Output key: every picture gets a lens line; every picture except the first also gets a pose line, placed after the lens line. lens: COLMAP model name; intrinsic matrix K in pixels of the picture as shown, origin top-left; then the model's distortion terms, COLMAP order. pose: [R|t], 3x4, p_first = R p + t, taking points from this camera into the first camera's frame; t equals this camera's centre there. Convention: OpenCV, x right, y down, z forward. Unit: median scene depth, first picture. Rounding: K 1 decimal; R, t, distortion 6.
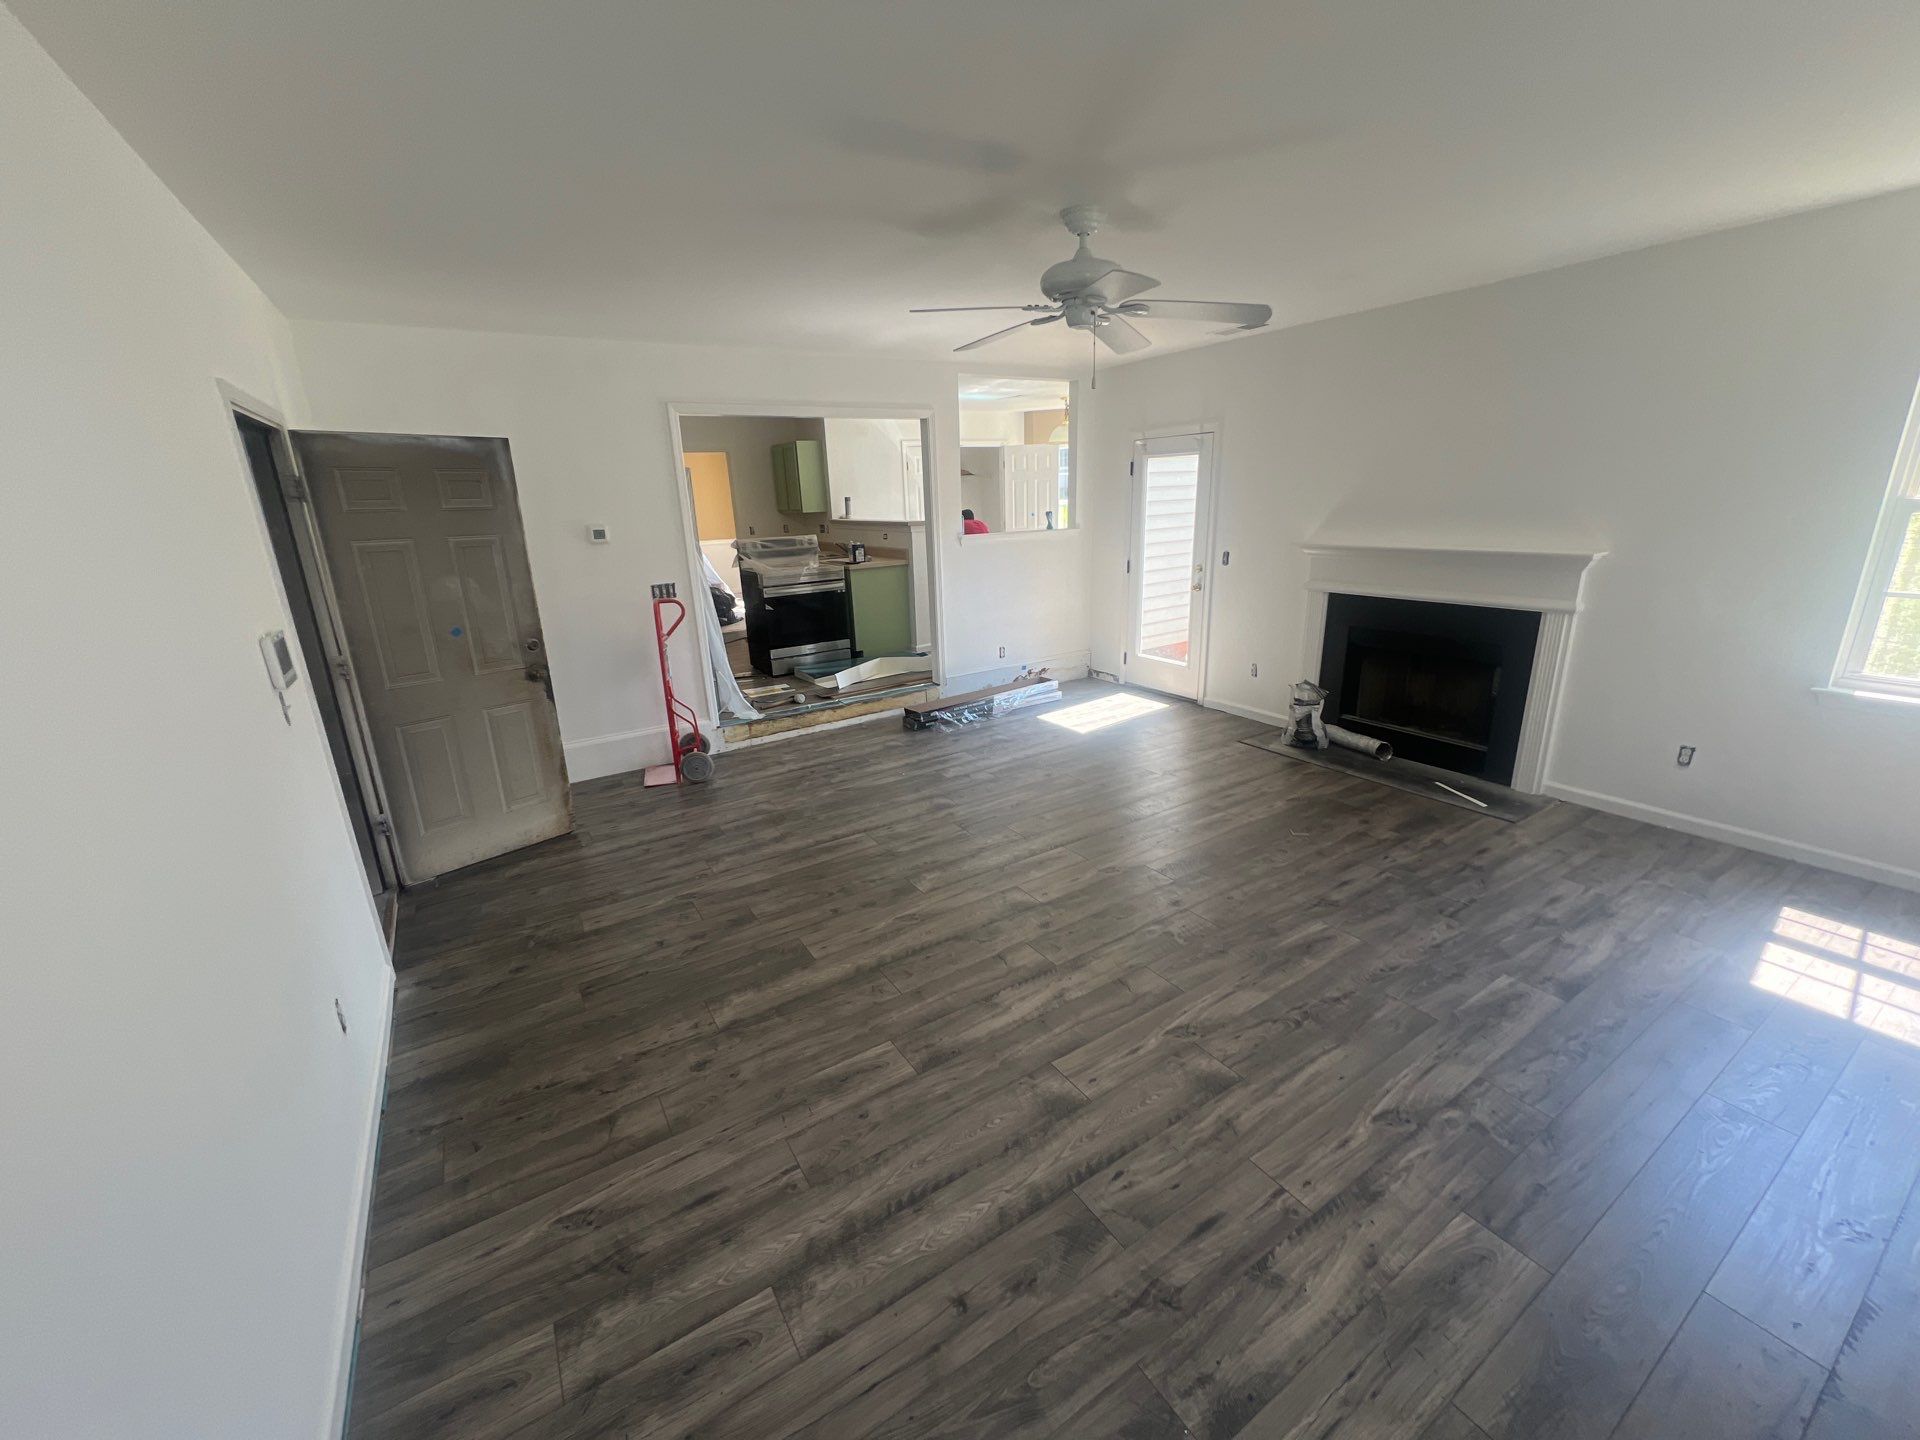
lens RADIAL K [[766.9, 0, 961.4], [0, 766.9, 723.4], [0, 0, 1]] dist [-0.002167, 0.000392]
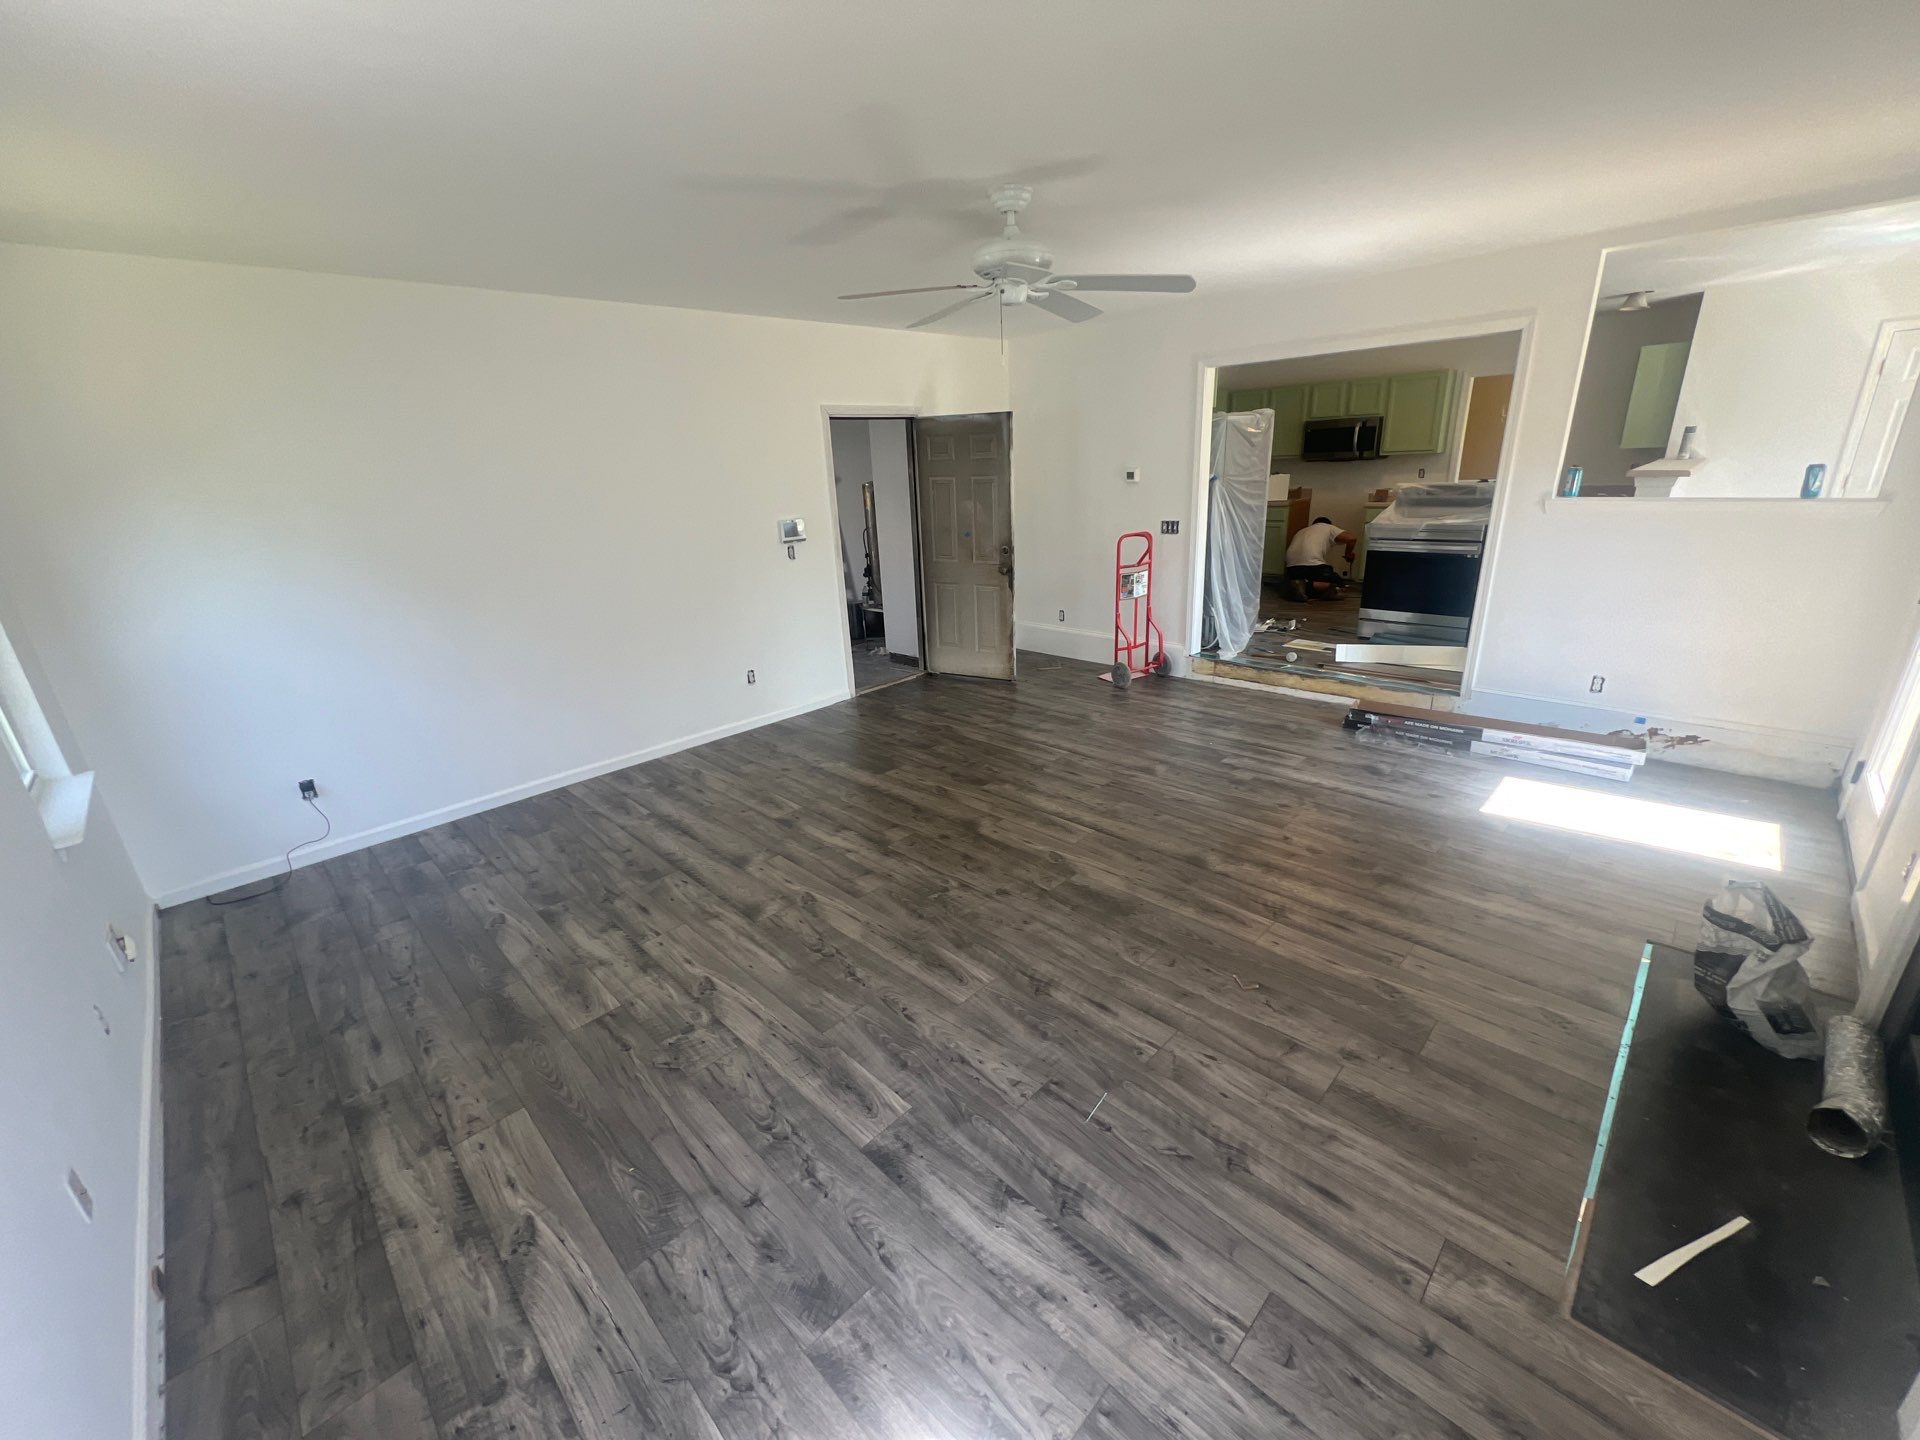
lens RADIAL K [[766.9, 0, 955.3], [0, 766.9, 722.5], [0, 0, 1]] dist [-0.002167, 0.000392]
pose [[0.218938, 0.343564, -0.913252, 0.960396], [-0.244247, 0.925459, 0.289602, -0.210442], [0.944674, 0.159654, 0.286533, 0.548096]]
